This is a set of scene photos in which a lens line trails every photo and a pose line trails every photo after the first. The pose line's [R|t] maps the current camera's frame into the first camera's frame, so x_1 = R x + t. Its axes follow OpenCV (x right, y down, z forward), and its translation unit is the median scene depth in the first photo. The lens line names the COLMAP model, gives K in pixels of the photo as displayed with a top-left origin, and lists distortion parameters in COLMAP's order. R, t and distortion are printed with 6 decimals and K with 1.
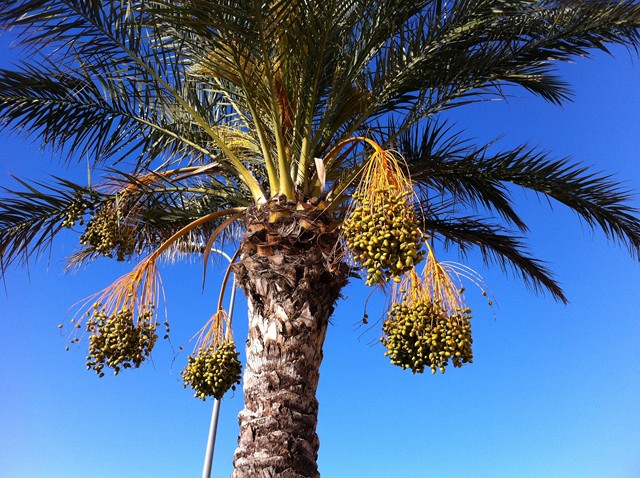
lens RADIAL K [[611.2, 0, 328.9], [0, 611.2, 240.2], [0, 0, 1]] dist [0.139097, -0.418355]
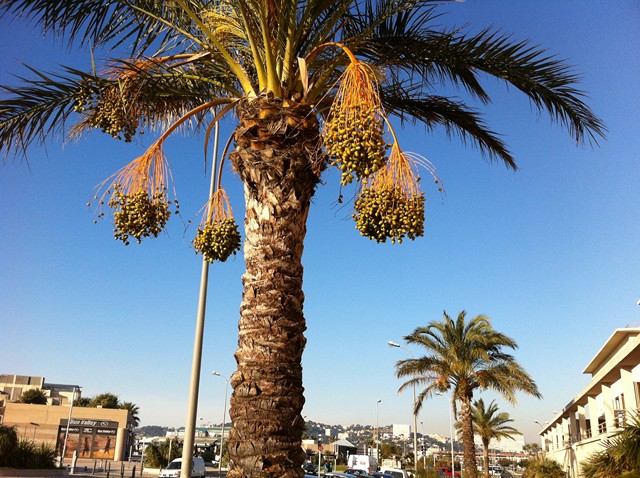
lens RADIAL K [[611.2, 0, 328.9], [0, 611.2, 240.2], [0, 0, 1]] dist [0.139097, -0.418355]
pose [[0.999369, -0.002122, 0.035460, -0.007663], [-0.007426, 0.963685, 0.266938, -0.123919], [-0.034738, -0.267033, 0.963061, -0.207661]]
